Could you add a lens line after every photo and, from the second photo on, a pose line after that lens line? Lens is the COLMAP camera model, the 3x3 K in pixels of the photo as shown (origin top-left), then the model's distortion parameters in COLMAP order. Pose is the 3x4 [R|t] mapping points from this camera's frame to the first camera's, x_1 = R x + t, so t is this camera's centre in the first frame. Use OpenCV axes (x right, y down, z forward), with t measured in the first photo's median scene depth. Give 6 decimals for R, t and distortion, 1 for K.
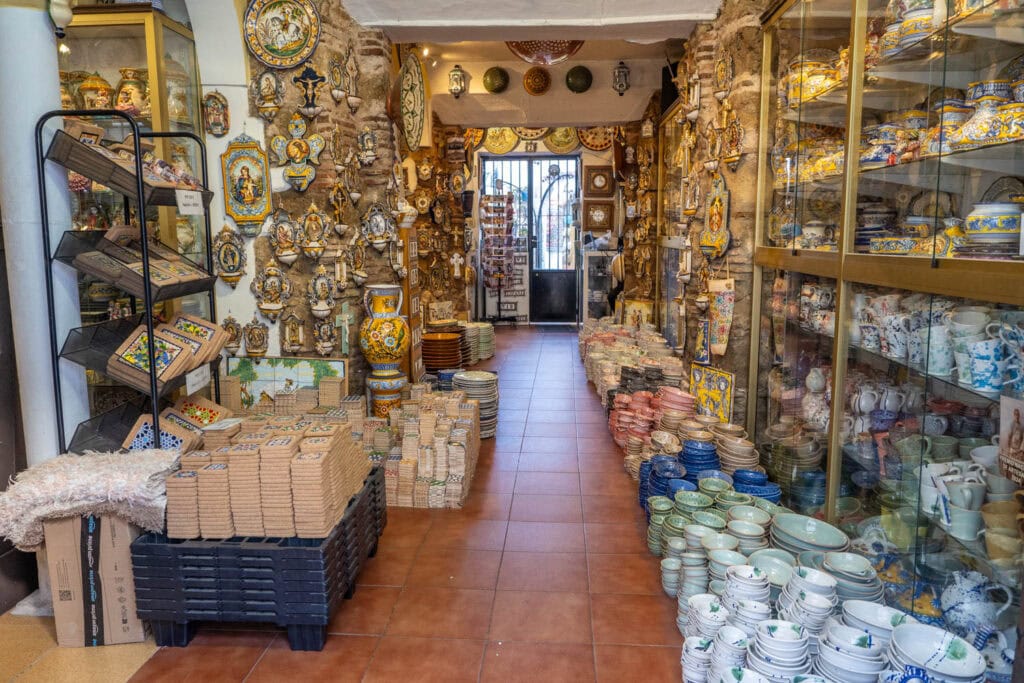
lens RADIAL K [[759.1, 0, 505.9], [0, 759.1, 336.6], [0, 0, 1]] dist [-0.009836, 0.005203]
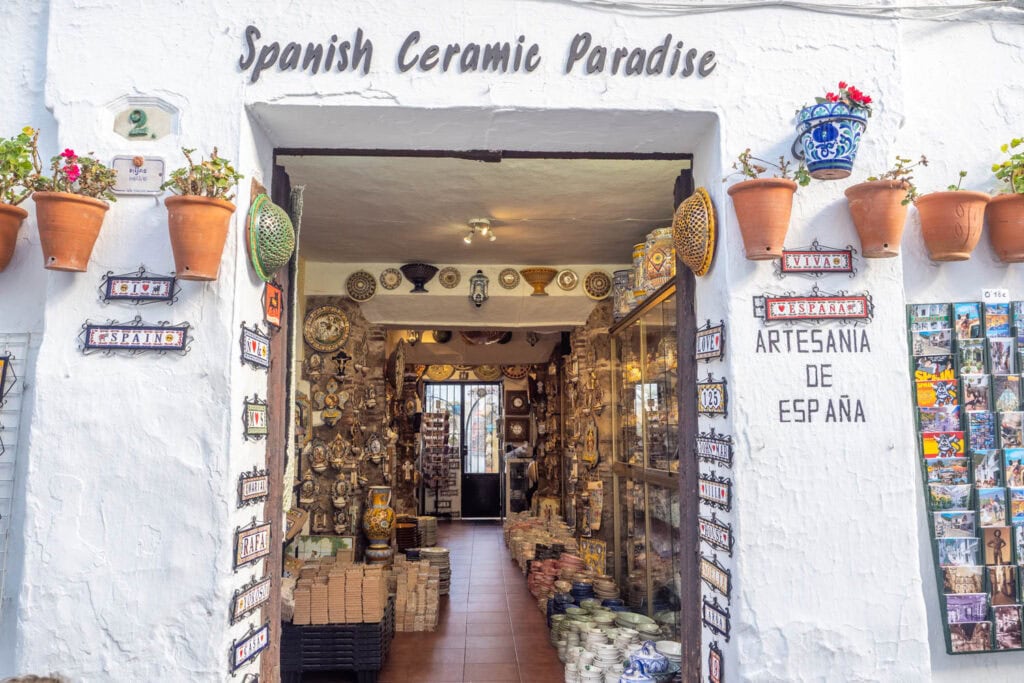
lens RADIAL K [[759.1, 0, 513.2], [0, 759.1, 332.5], [0, 0, 1]] dist [-0.009836, 0.005203]
pose [[0.993203, 0.016851, 0.115168, -0.077108], [0.014214, 0.964498, -0.263706, 0.040807], [-0.115523, 0.263551, 0.957703, -0.588057]]
